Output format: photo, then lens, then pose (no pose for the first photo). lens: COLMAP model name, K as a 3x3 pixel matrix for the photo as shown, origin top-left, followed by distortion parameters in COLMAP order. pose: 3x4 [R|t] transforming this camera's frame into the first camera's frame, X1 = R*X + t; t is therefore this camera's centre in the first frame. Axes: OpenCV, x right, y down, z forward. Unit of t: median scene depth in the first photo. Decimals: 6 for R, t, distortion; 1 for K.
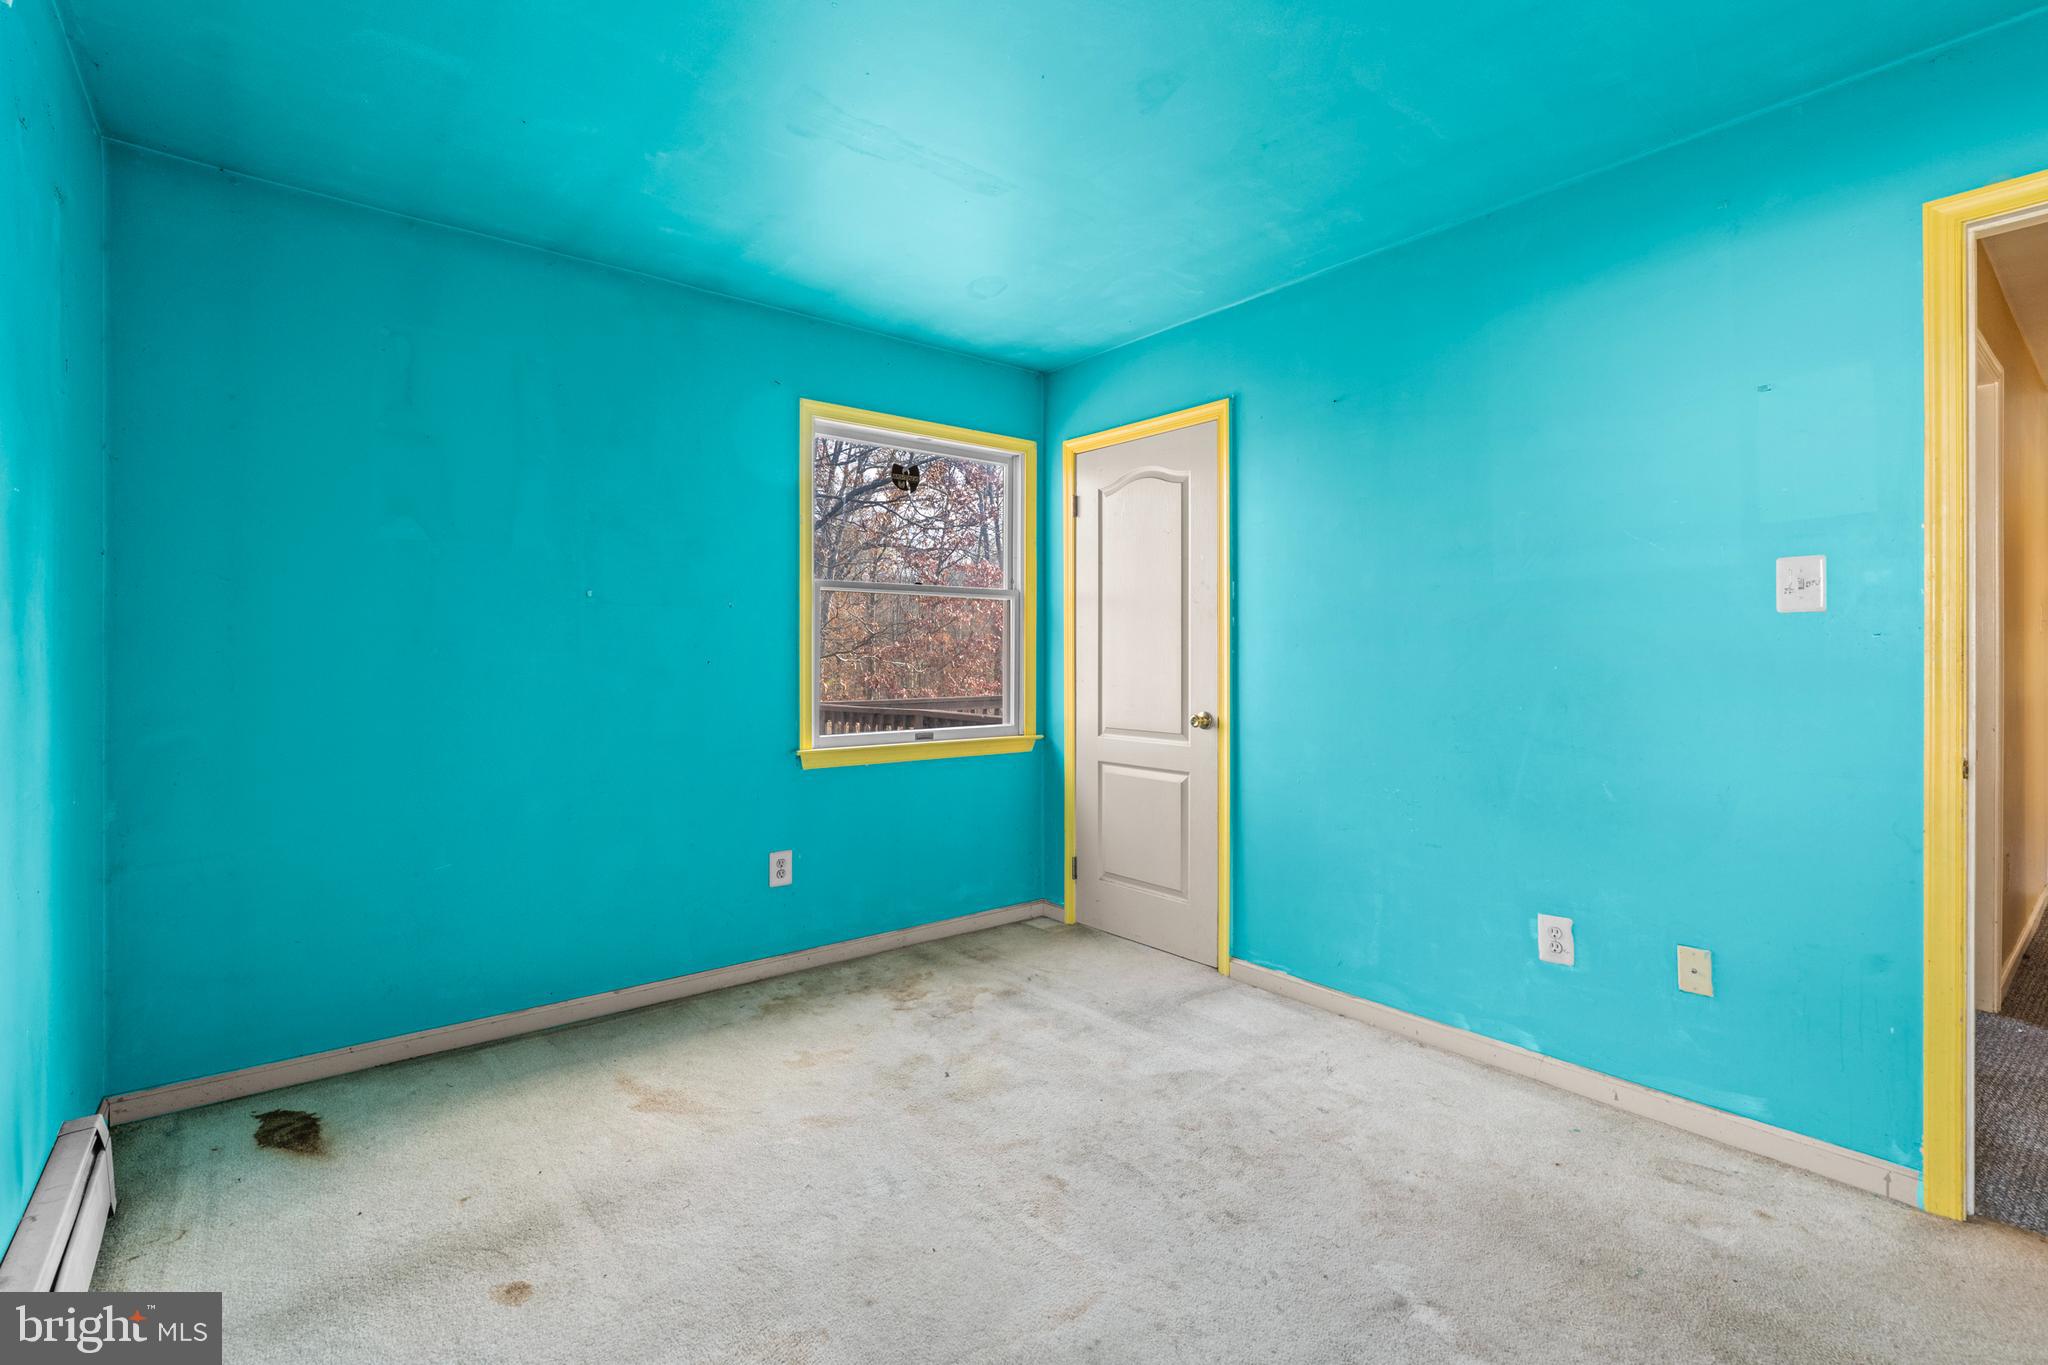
lens RADIAL K [[924.4, 0, 1017.8], [0, 924.4, 668.5], [0, 0, 1]] dist [-0.006255, 0.003213]
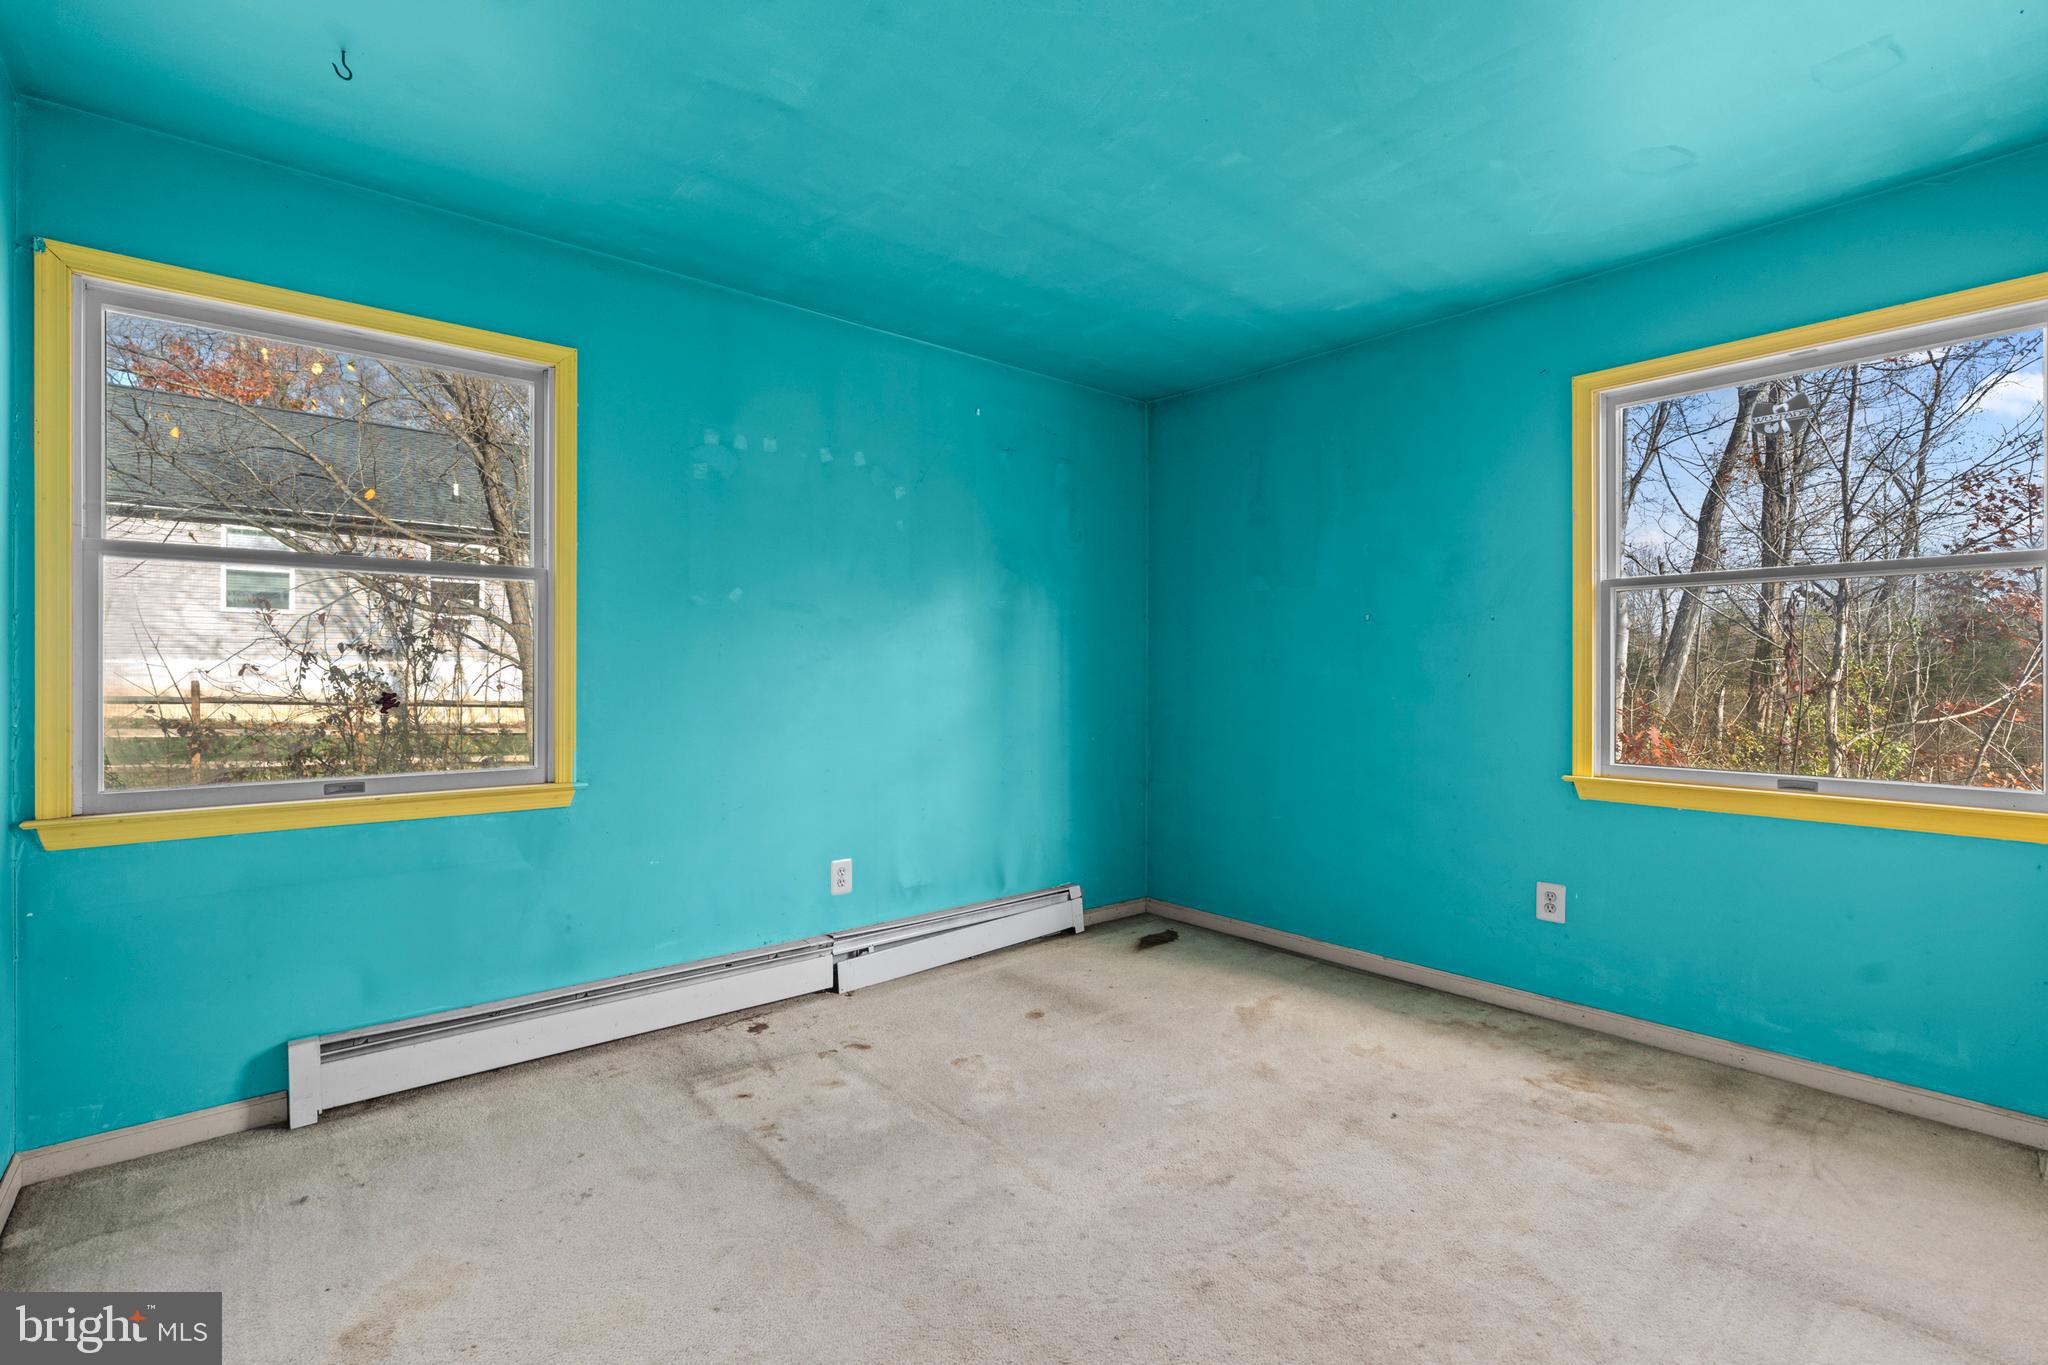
lens RADIAL K [[924.4, 0, 1013.3], [0, 924.4, 689.8], [0, 0, 1]] dist [-0.006255, 0.003213]
pose [[0.028372, 0.018760, -0.999421, 0.701774], [-0.014700, 0.999724, 0.018348, -0.002271], [0.999489, 0.014171, 0.028640, 0.488094]]
